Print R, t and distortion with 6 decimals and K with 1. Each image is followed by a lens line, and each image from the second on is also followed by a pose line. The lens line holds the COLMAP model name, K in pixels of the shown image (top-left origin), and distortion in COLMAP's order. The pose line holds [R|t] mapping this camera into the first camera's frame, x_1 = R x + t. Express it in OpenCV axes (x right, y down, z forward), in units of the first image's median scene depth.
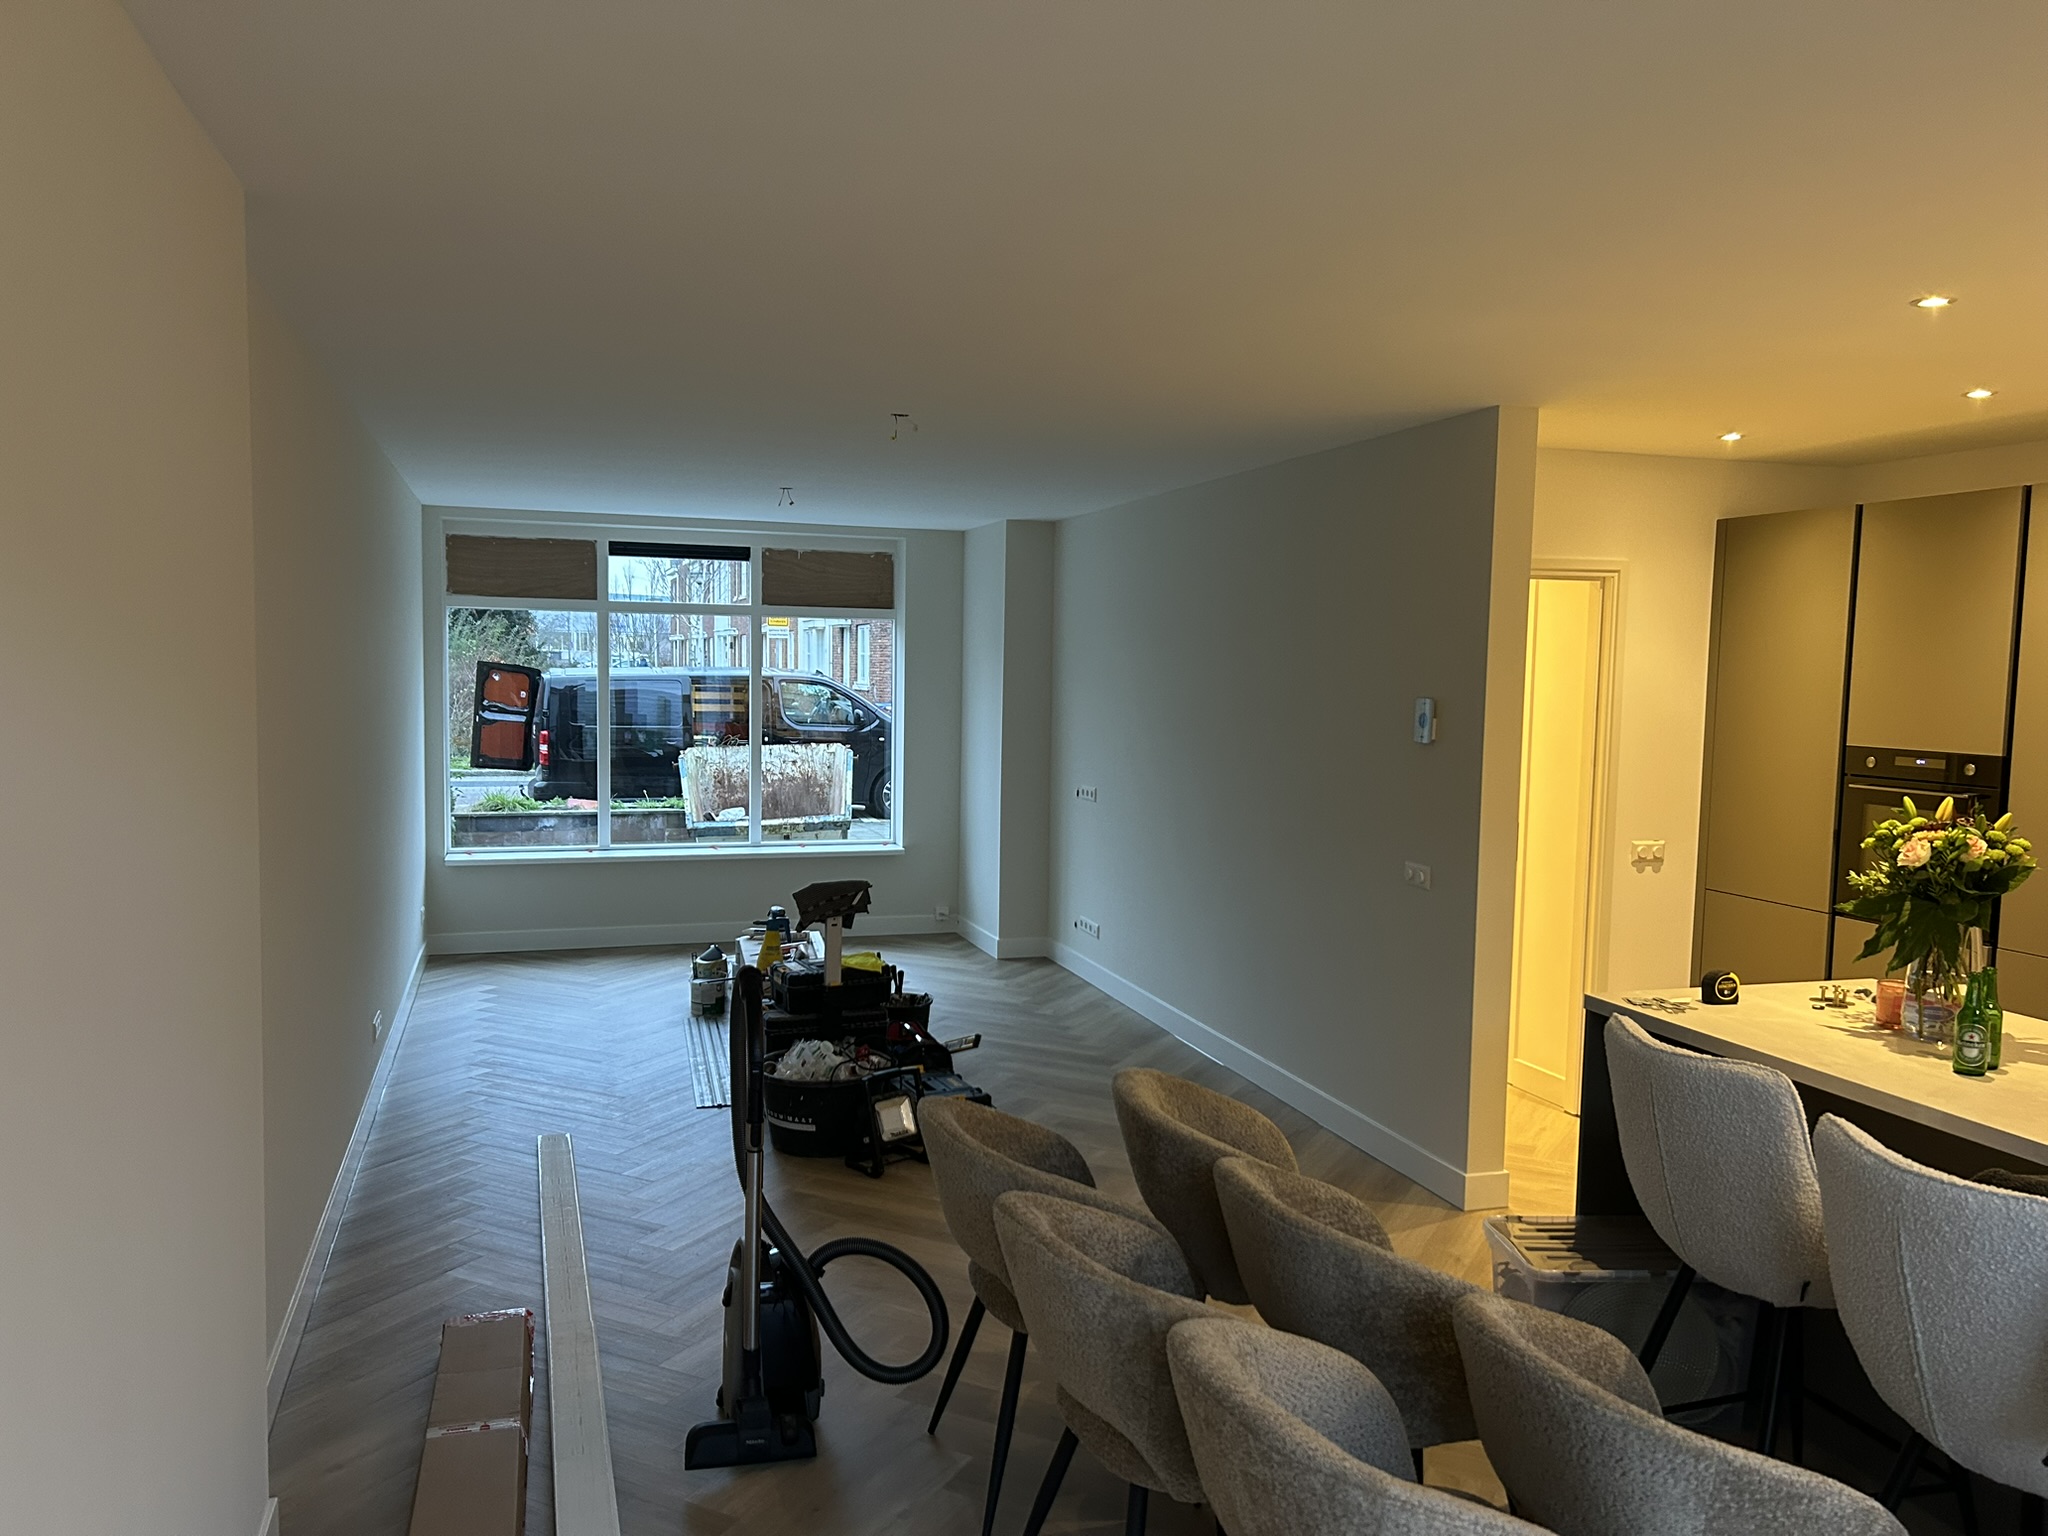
lens RADIAL K [[1534.7, 0, 1016.8], [0, 1534.7, 787.7], [0, 0, 1]] dist [0.076466, -0.076438]
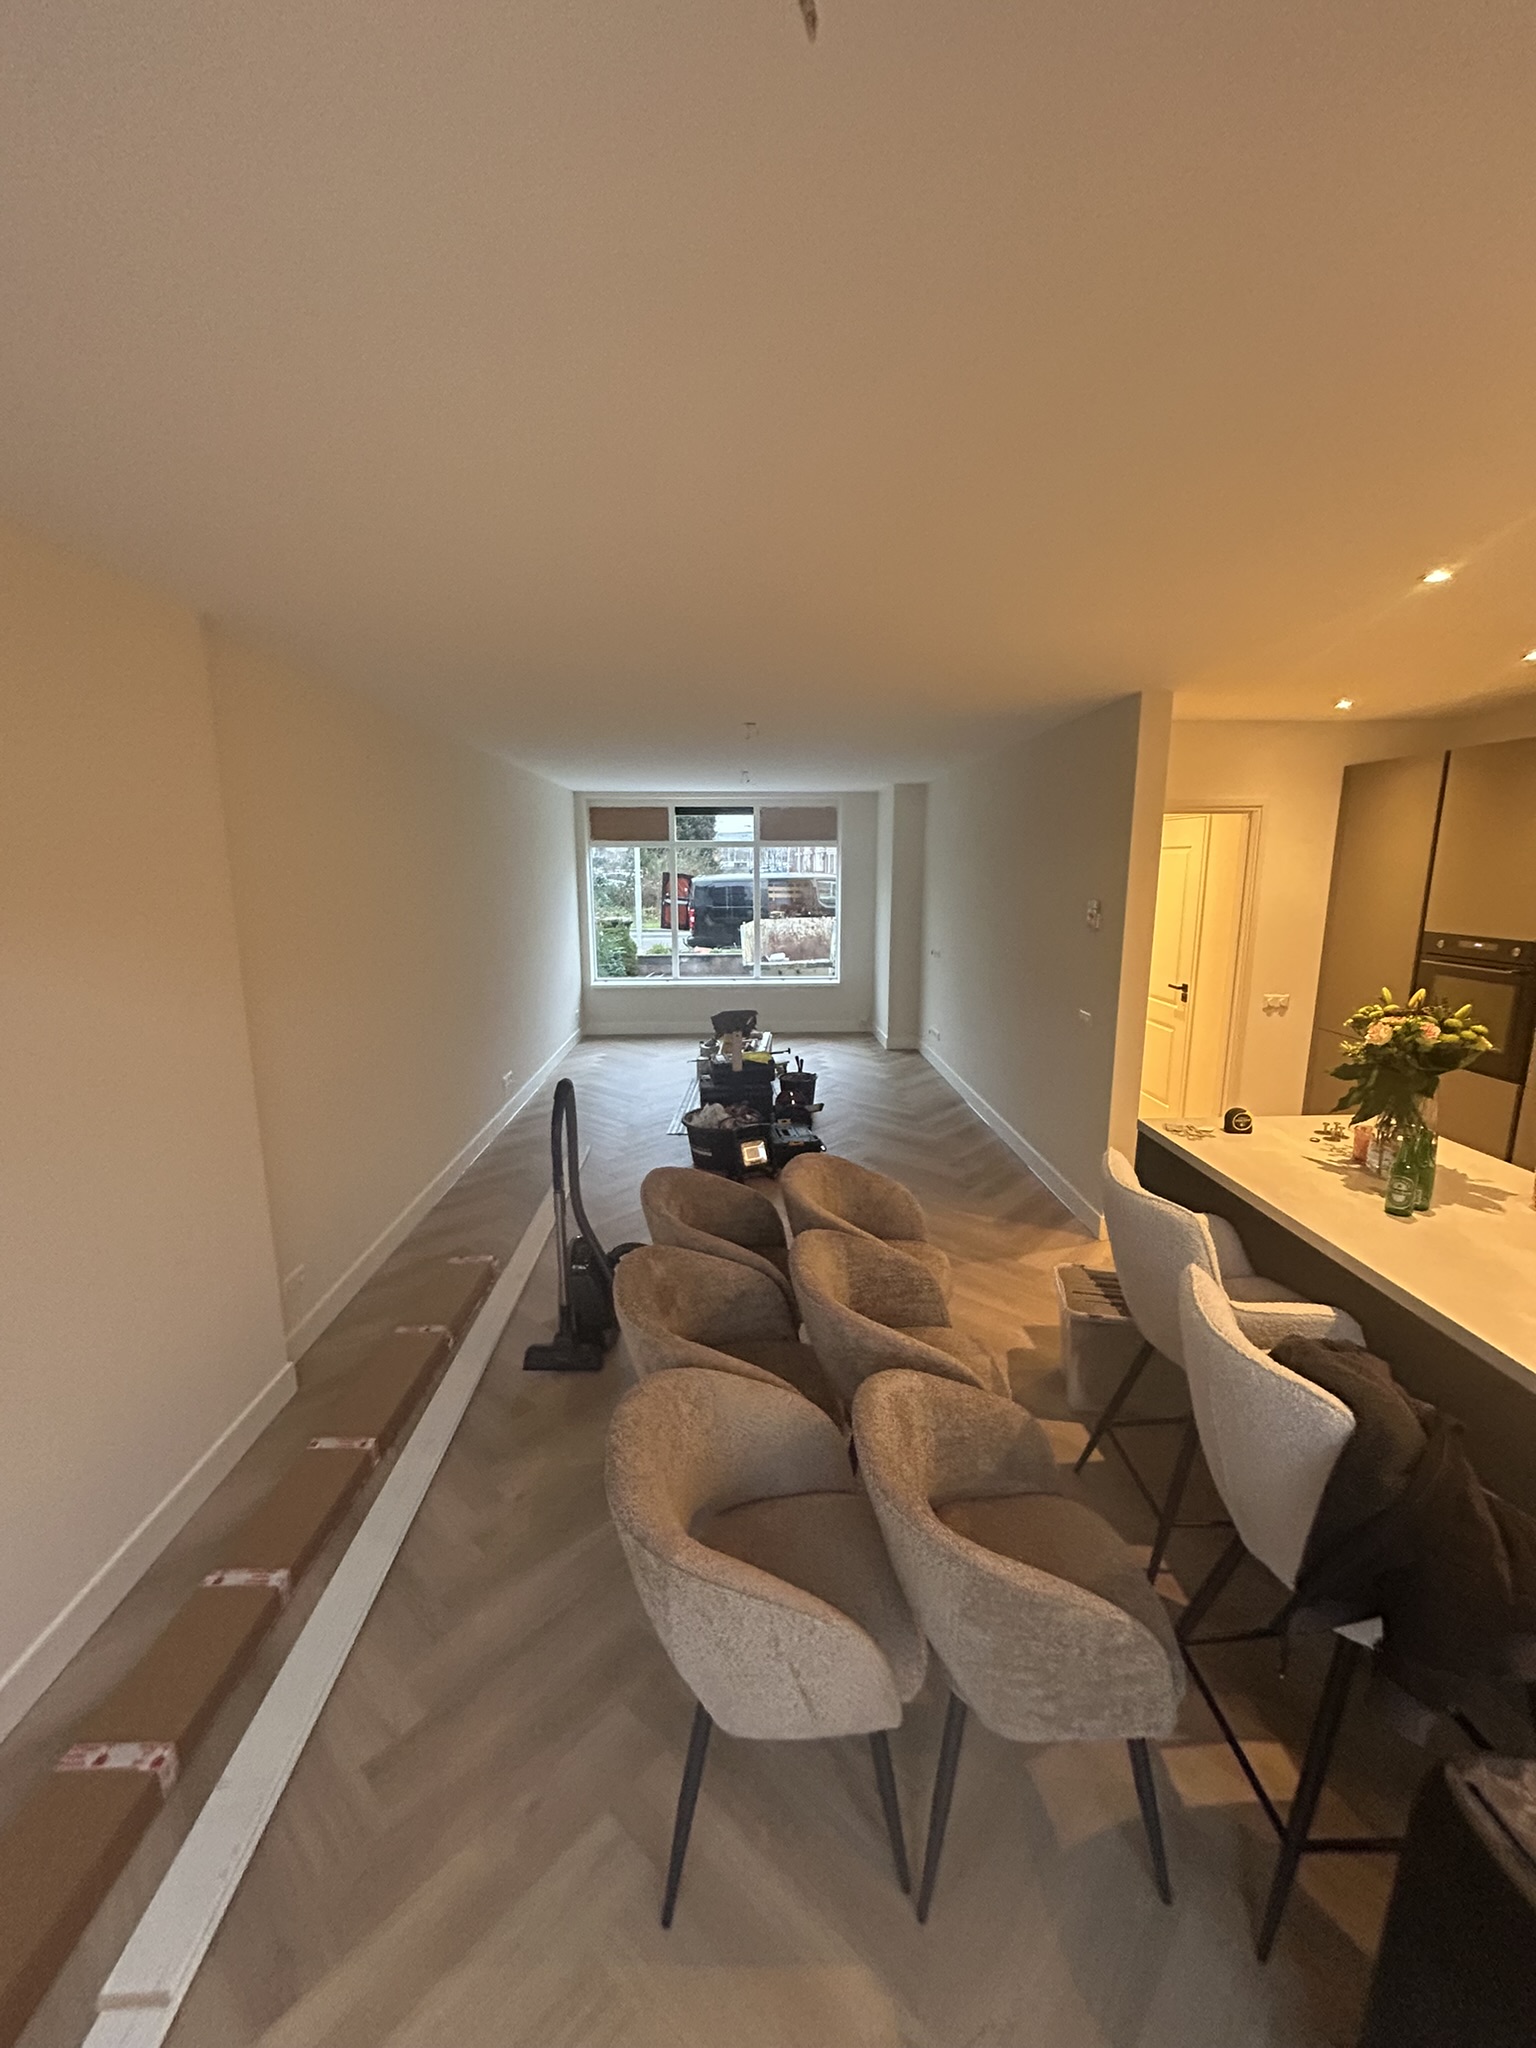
lens RADIAL K [[830.7, 0, 782.9], [0, 830.7, 1024.1], [0, 0, 1]] dist [0.000183, 0.000273]
pose [[0.967626, 0.029418, -0.250668, 0.250239], [-0.002283, 0.994164, 0.107859, -0.034284], [0.252378, -0.103795, 0.962046, 0.209301]]
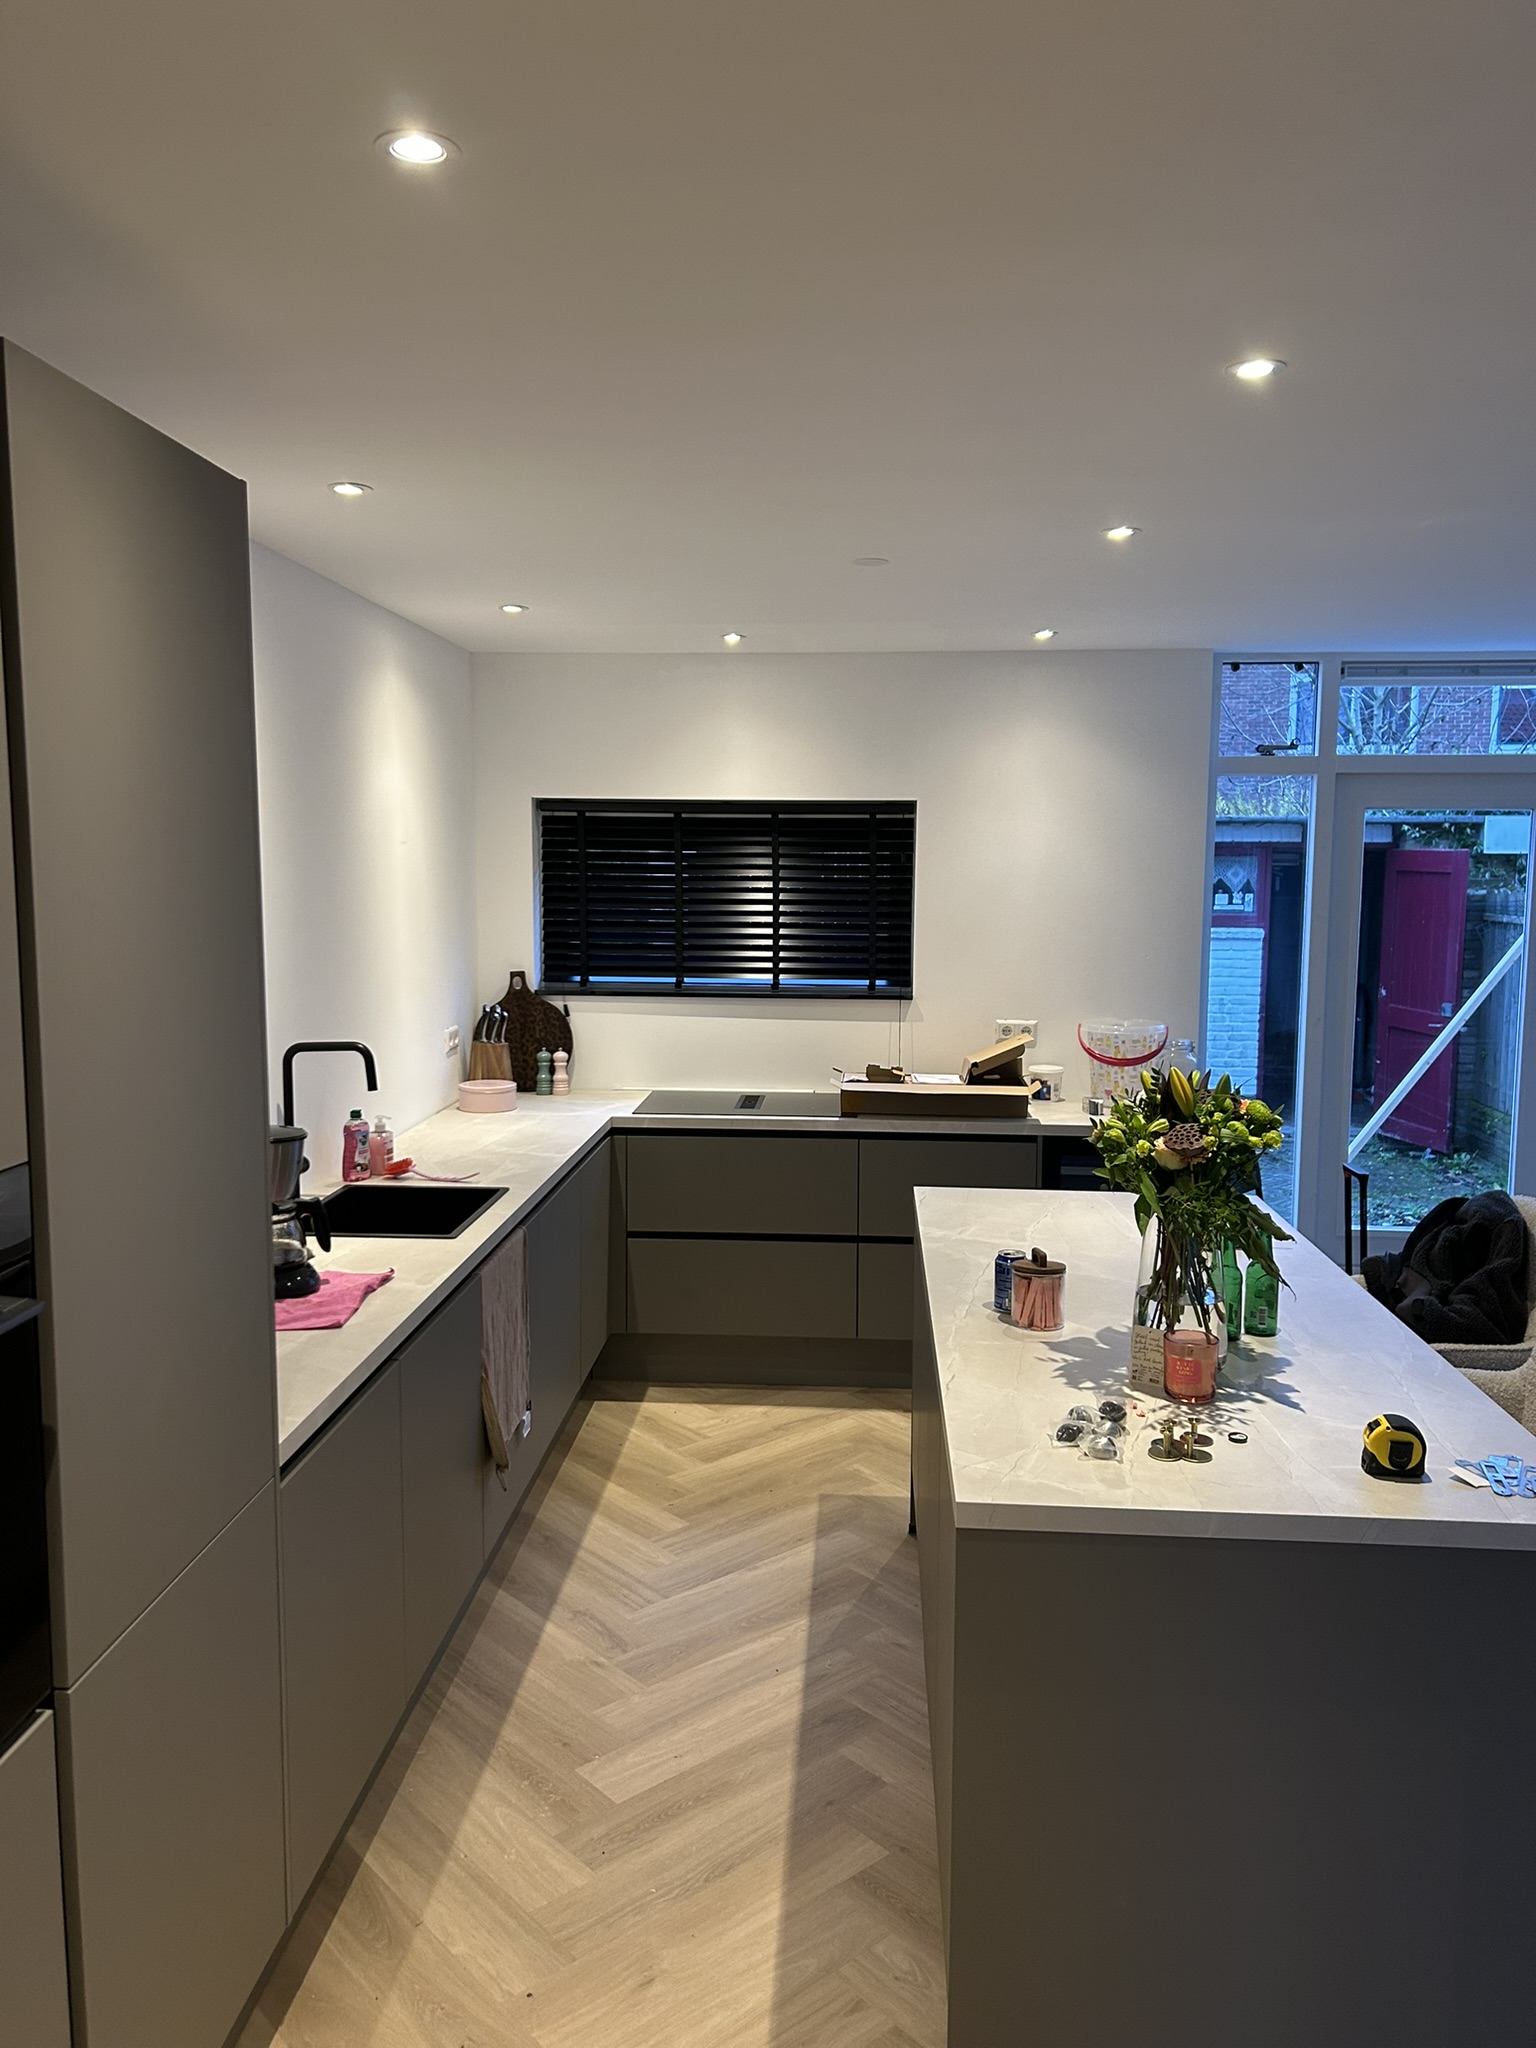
lens RADIAL K [[1541.4, 0, 768.0], [0, 1541.4, 1024.0], [0, 0, 1]] dist [0.039294, -0.039105]
pose [[-0.930500, -0.061885, 0.361026, 0.481331], [0.008770, 0.981578, 0.190860, -0.147165], [-0.366187, 0.180762, -0.912816, 1.636097]]
